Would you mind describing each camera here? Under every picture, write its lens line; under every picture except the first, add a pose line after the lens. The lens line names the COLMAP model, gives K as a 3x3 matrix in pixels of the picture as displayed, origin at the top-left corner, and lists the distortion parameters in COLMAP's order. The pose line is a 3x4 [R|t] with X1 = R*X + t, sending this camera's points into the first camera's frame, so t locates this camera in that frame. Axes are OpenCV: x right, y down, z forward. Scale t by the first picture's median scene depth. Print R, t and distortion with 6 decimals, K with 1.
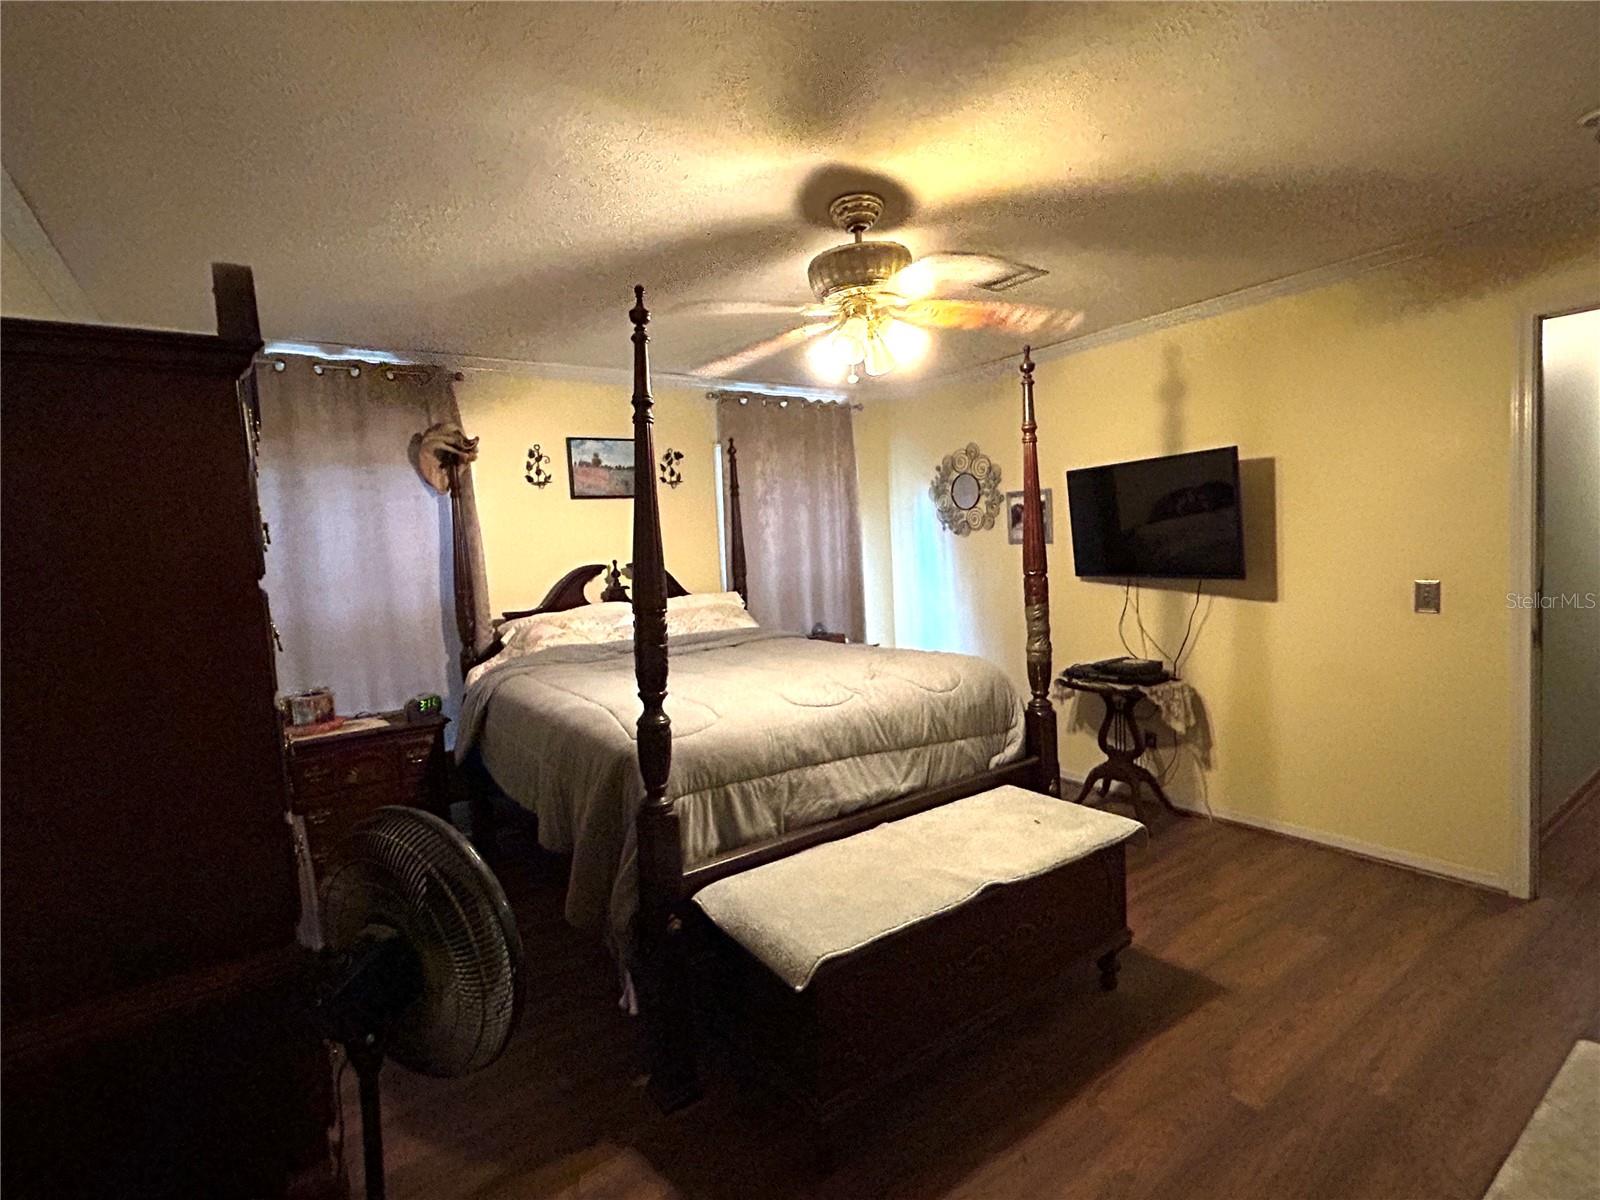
lens RADIAL K [[765.3, 0, 802.4], [0, 765.3, 592.3], [0, 0, 1]] dist [0.001908, 0.000185]
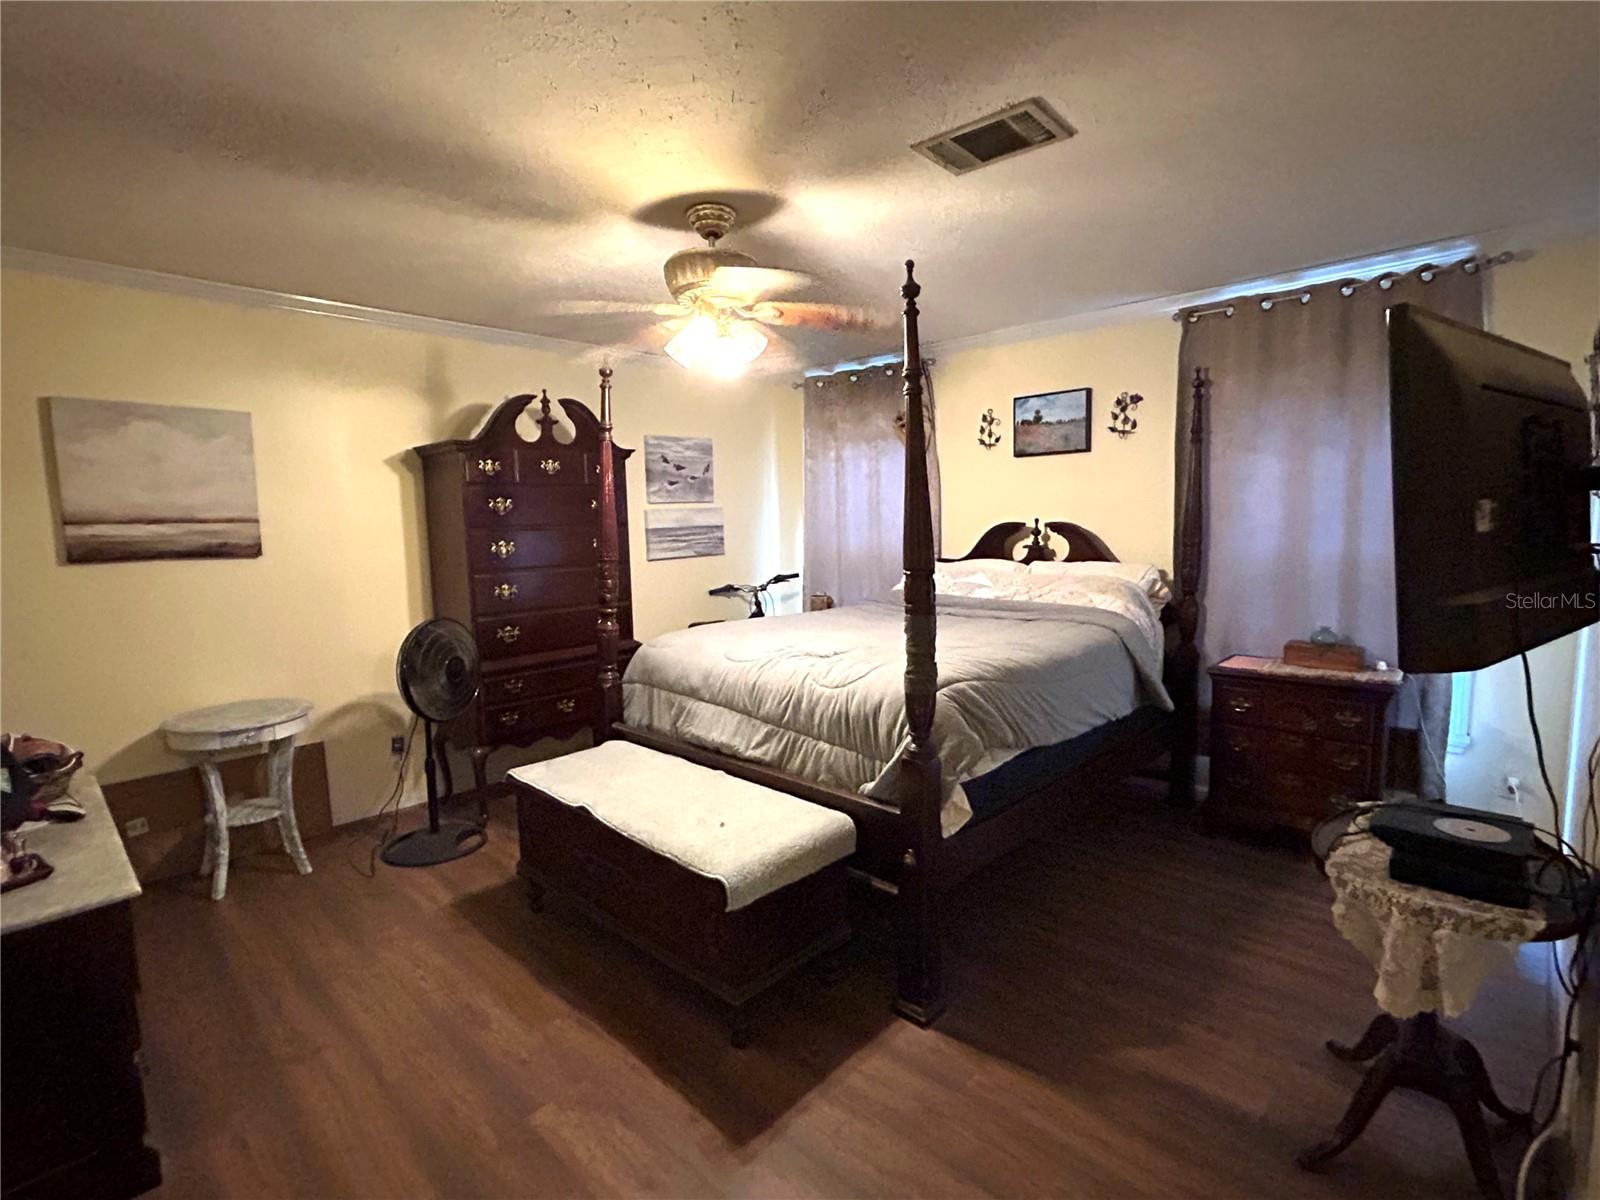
lens RADIAL K [[765.3, 0, 804.4], [0, 765.3, 601.3], [0, 0, 1]] dist [0.001908, 0.000185]
pose [[0.203934, 0.157027, -0.966309, 0.794428], [-0.051500, 0.987406, 0.149587, -0.081656], [0.977629, 0.019259, 0.209452, 0.588140]]
